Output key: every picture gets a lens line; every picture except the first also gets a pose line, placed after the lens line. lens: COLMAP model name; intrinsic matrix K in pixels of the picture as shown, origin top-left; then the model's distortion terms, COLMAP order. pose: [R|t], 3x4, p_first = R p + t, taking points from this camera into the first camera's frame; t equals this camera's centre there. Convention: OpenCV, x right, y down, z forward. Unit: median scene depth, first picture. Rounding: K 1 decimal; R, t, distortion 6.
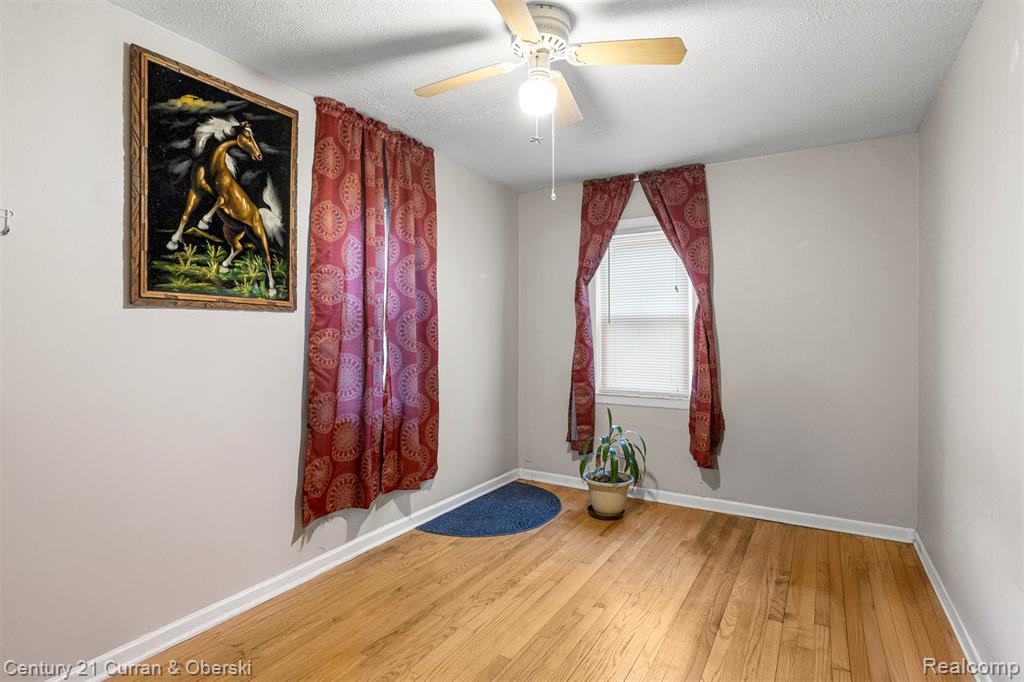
lens RADIAL K [[537.9, 0, 512.5], [0, 537.9, 338.6], [0, 0, 1]] dist [-0.003551, -0.000344]
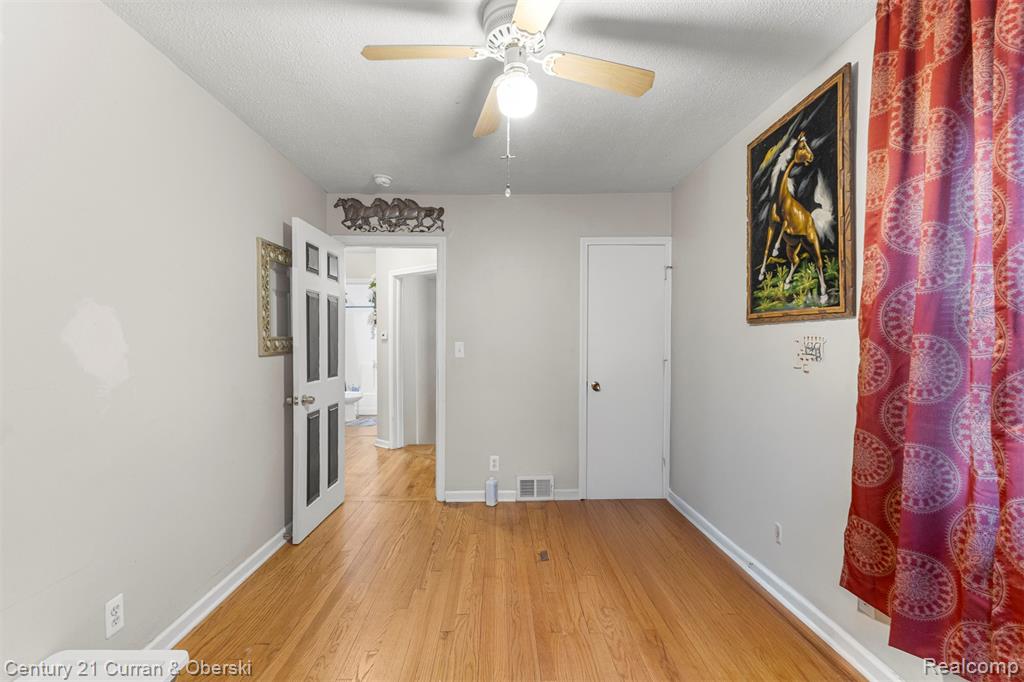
lens RADIAL K [[443.8, 0, 511.8], [0, 443.8, 343.0], [0, 0, 1]] dist [0.000882, -0.000617]
pose [[-0.850990, 0.006557, -0.525141, 0.403258], [0.001251, 0.999945, 0.010459, -0.022256], [0.525181, 0.008243, -0.850951, 1.438122]]
